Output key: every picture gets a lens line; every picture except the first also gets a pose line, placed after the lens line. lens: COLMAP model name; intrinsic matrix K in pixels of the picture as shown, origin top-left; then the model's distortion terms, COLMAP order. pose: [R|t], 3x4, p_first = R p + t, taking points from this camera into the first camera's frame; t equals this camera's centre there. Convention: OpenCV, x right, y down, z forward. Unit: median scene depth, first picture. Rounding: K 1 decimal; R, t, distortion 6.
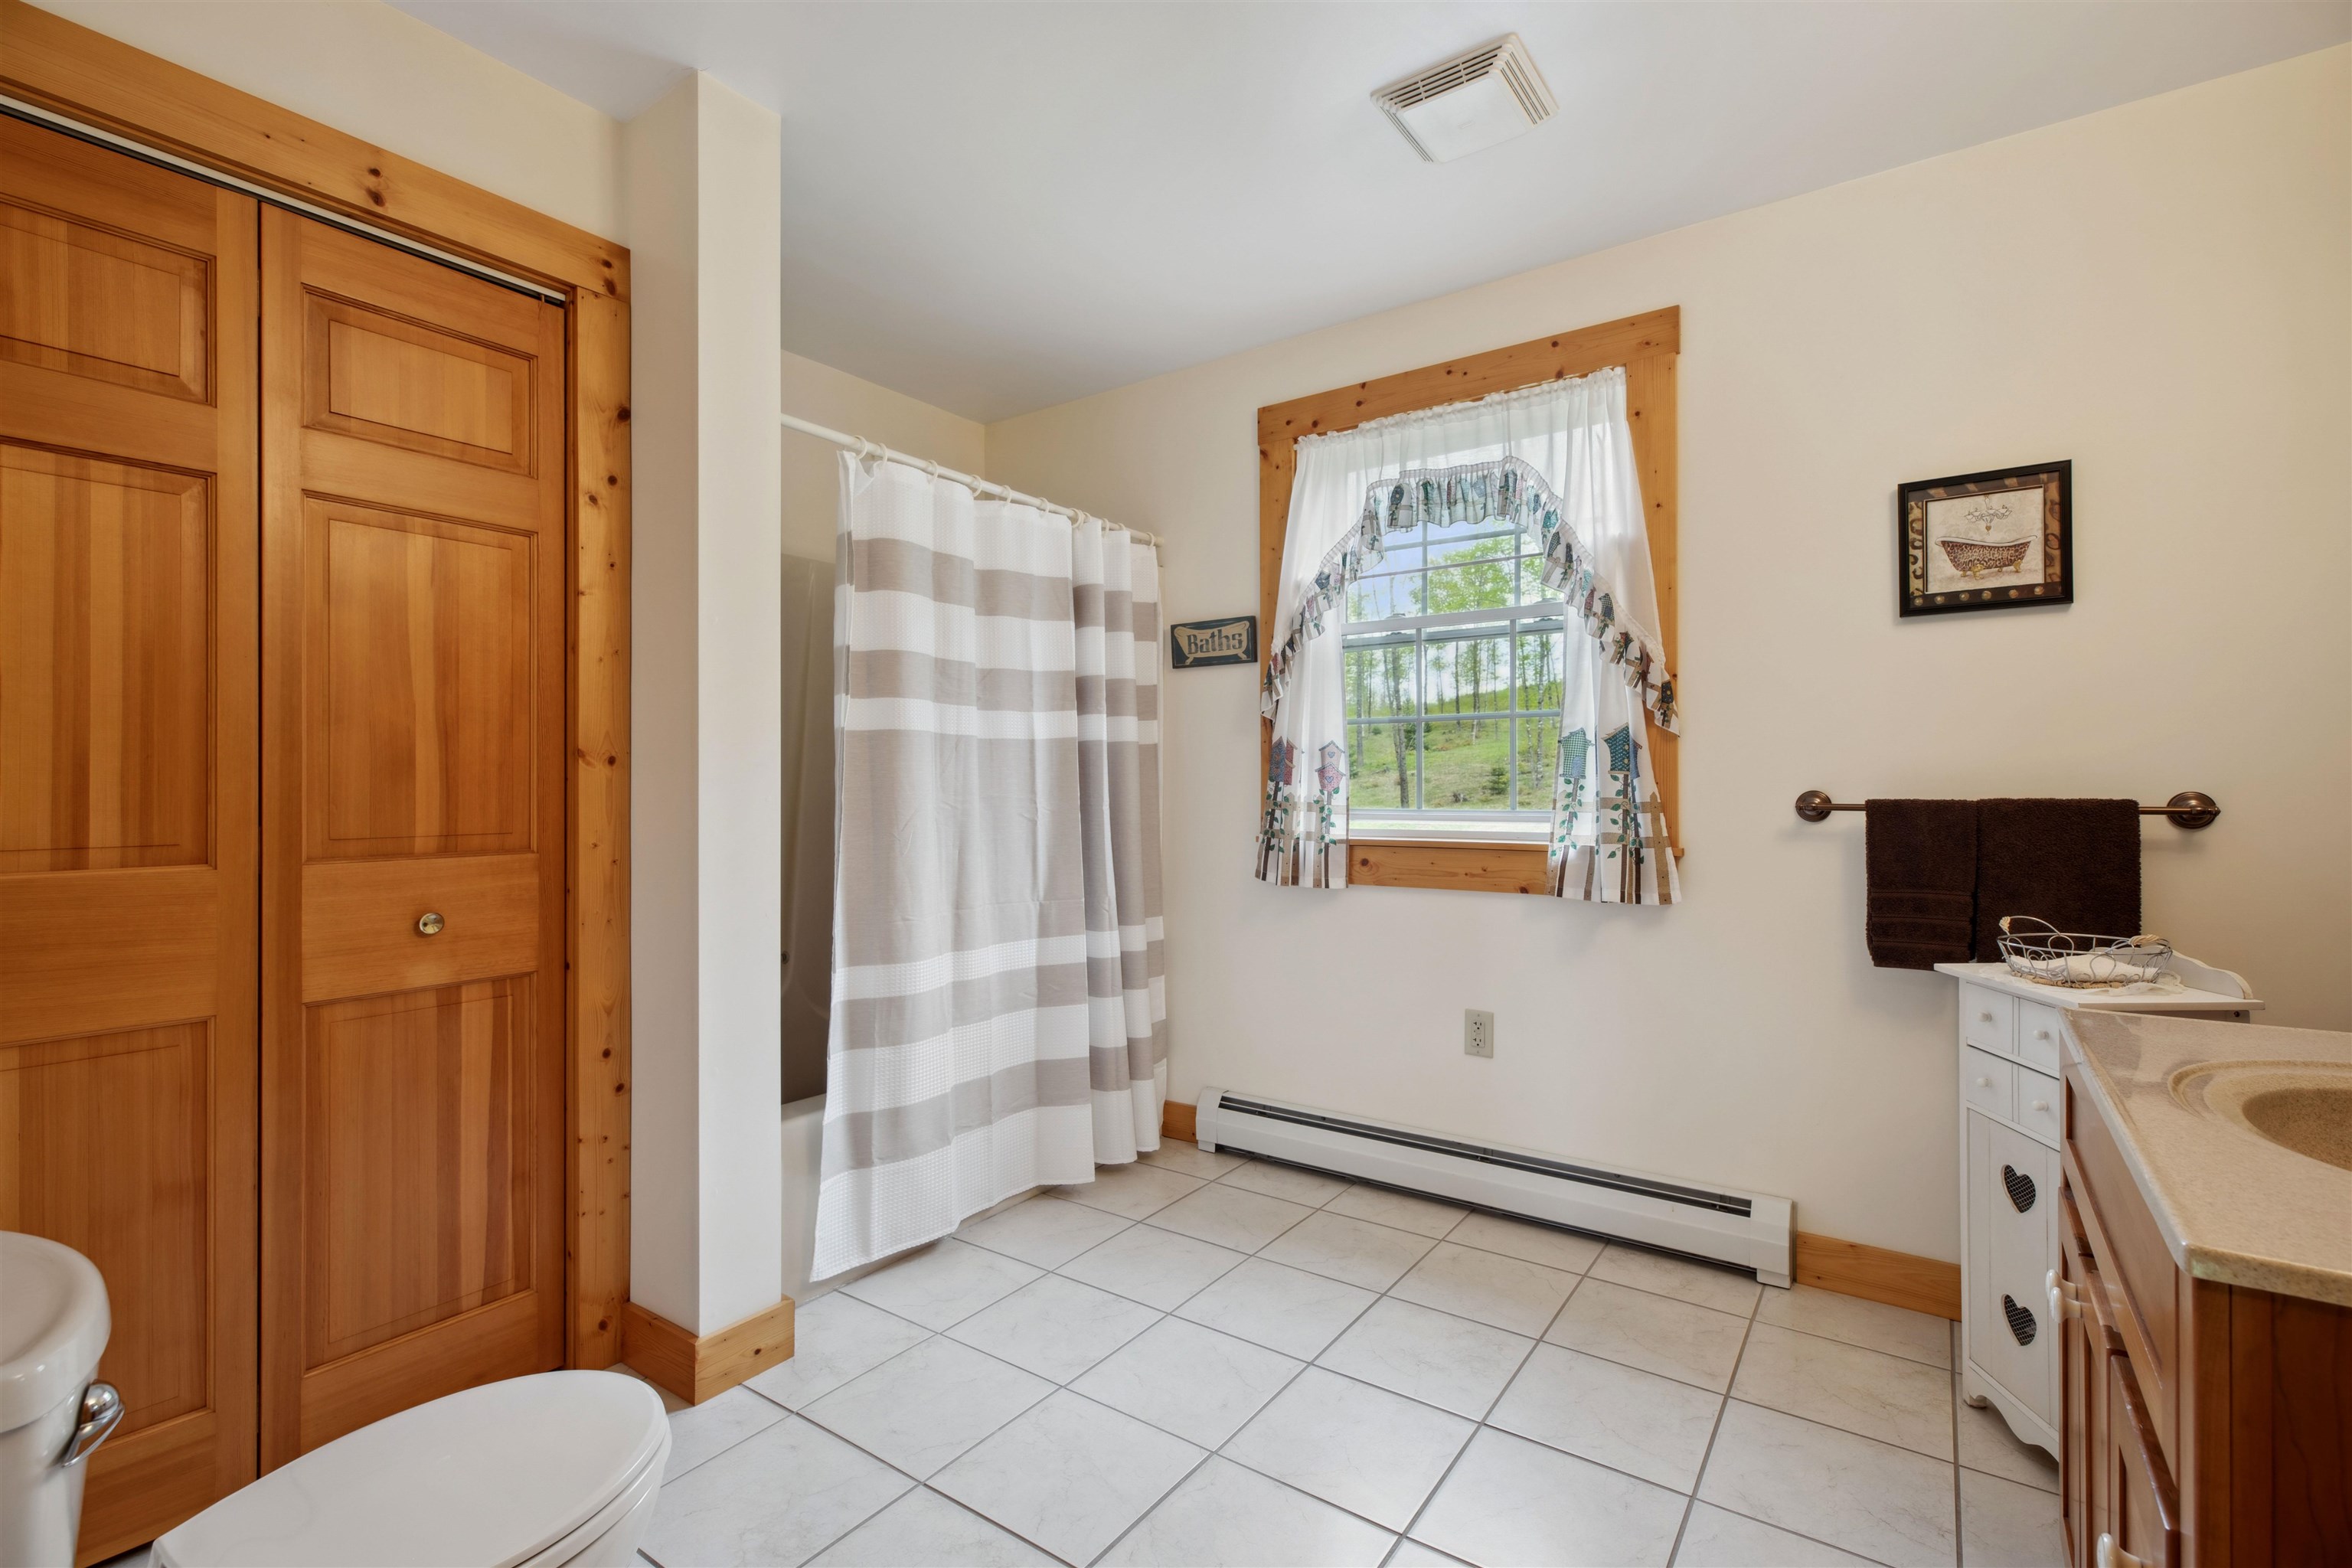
lens RADIAL K [[1069.1, 0, 1182.5], [0, 1069.1, 780.5], [0, 0, 1]] dist [0.005911, 0.000428]
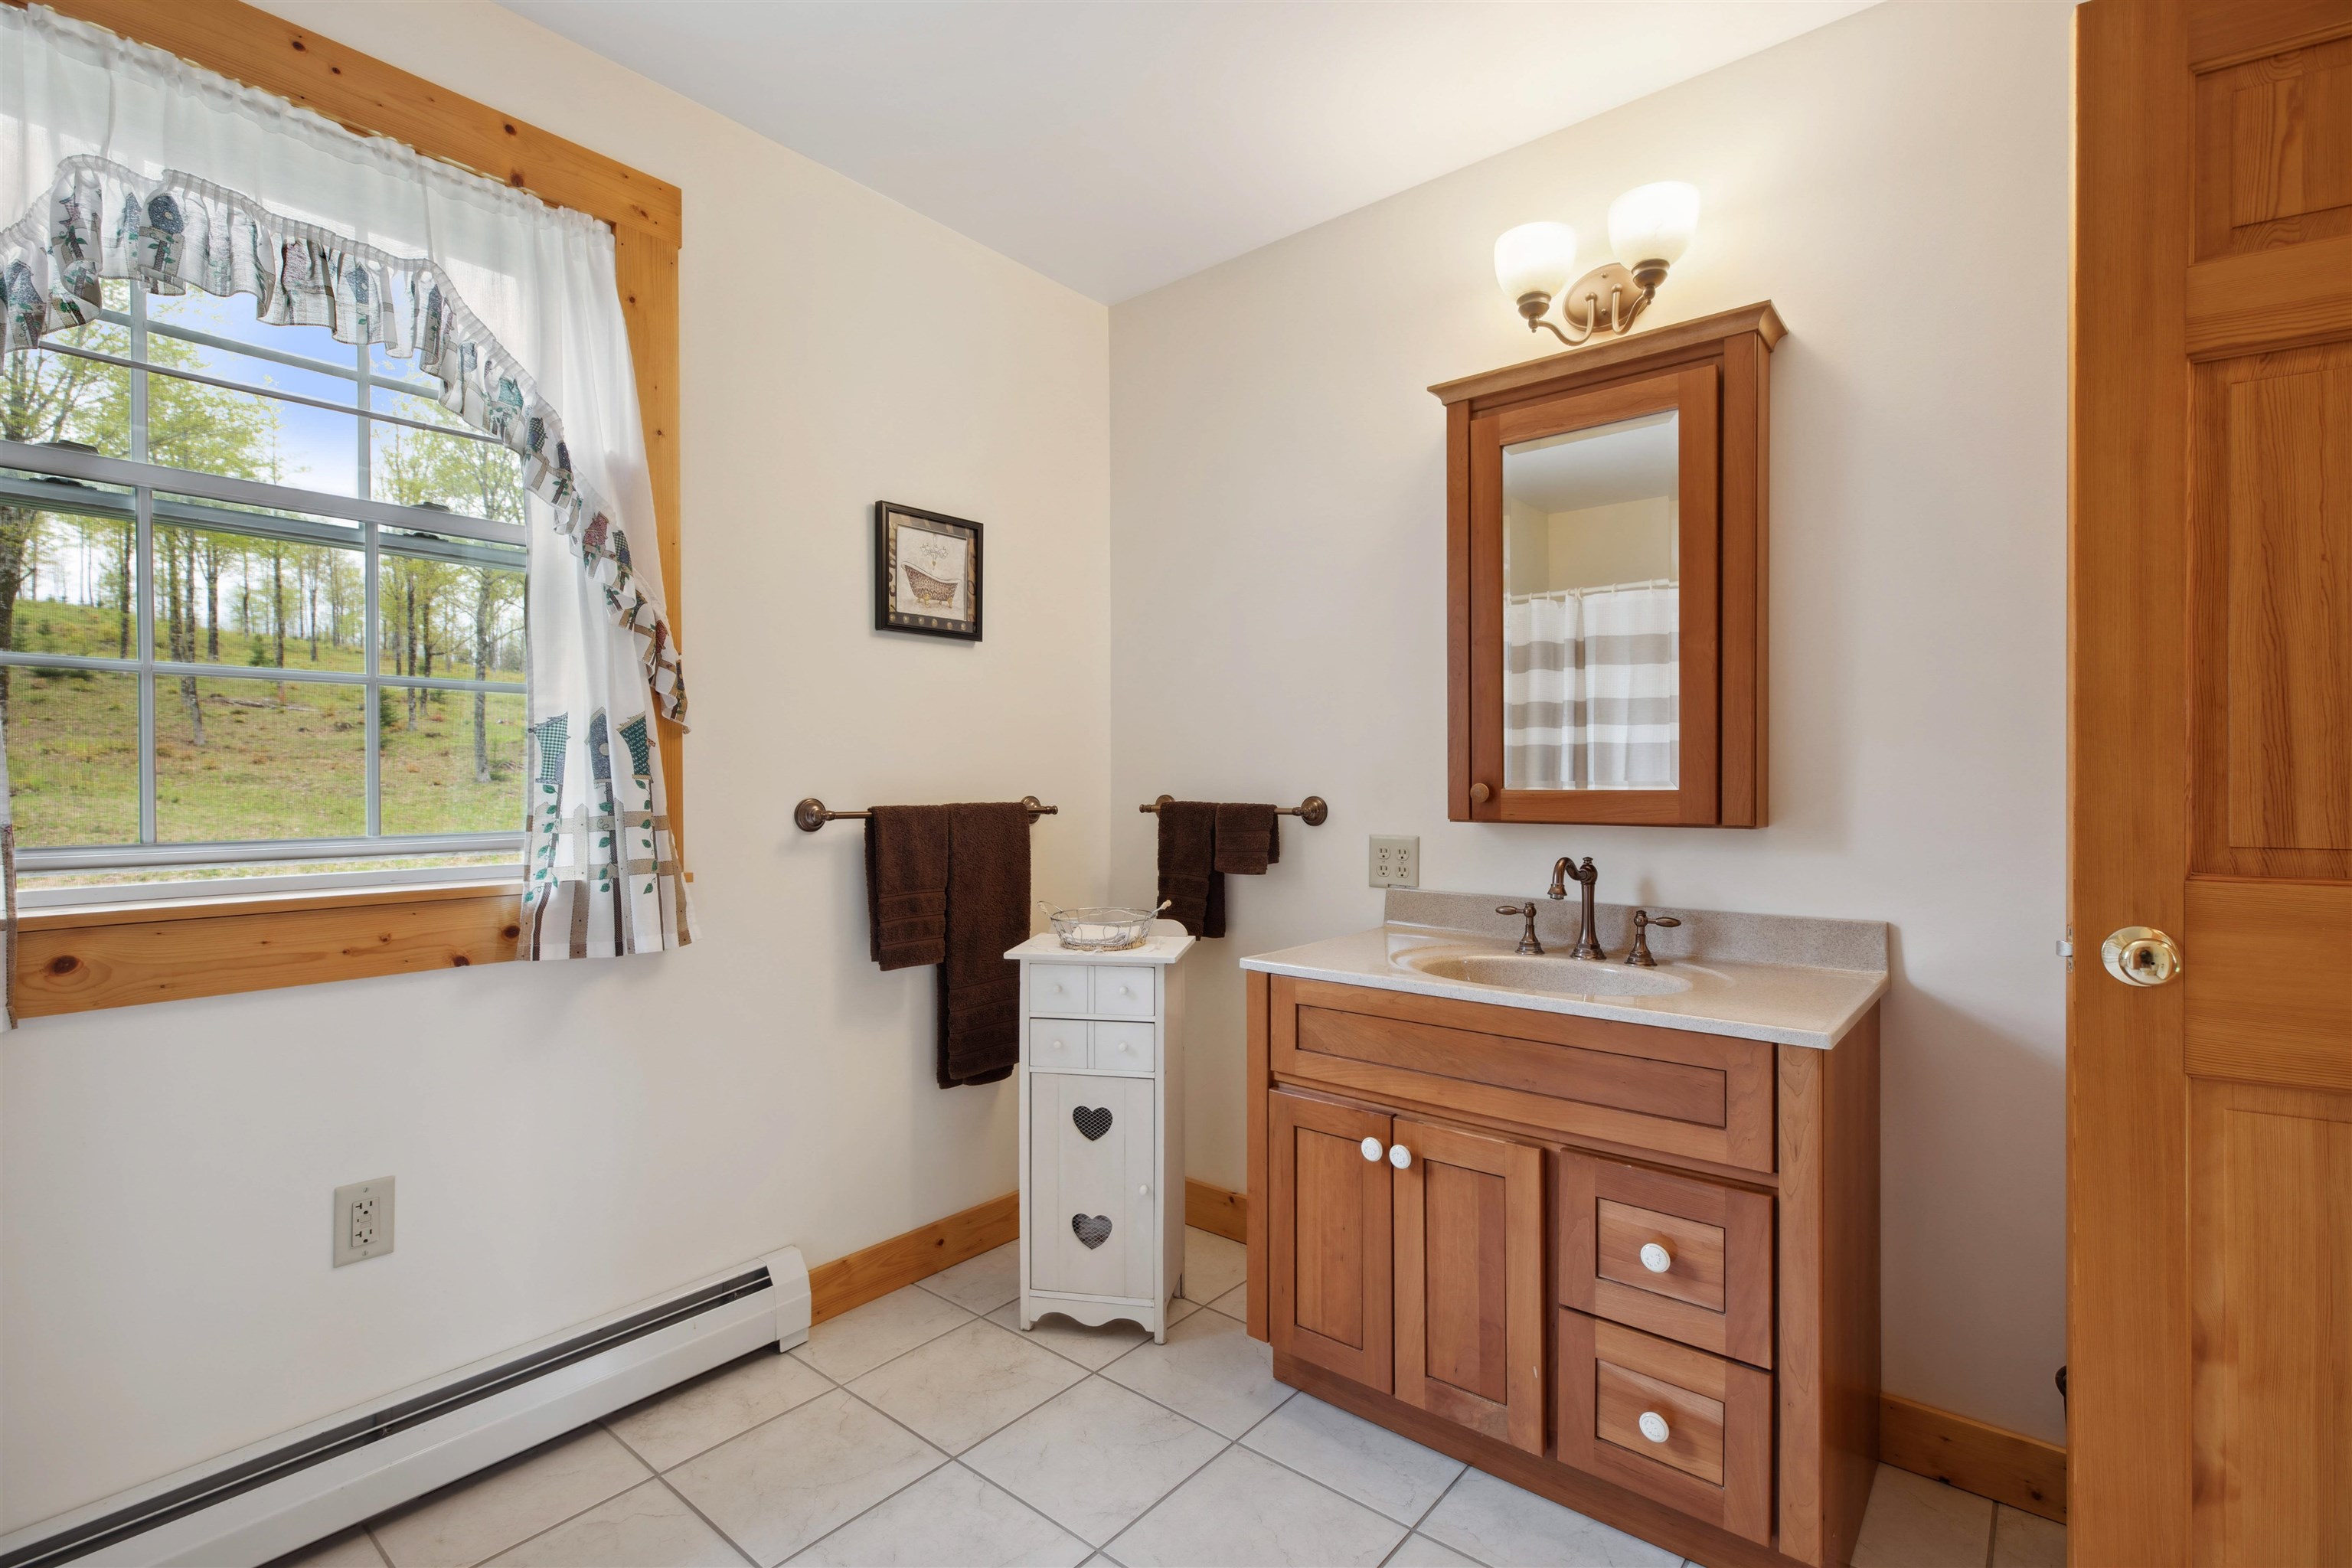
lens RADIAL K [[1069.1, 0, 1182.6], [0, 1069.1, 788.4], [0, 0, 1]] dist [0.005911, 0.000428]
pose [[0.081442, -0.003969, 0.996670, -0.301190], [-0.003719, 0.999984, 0.004287, -0.004239], [-0.996671, -0.004056, 0.081426, 0.563293]]
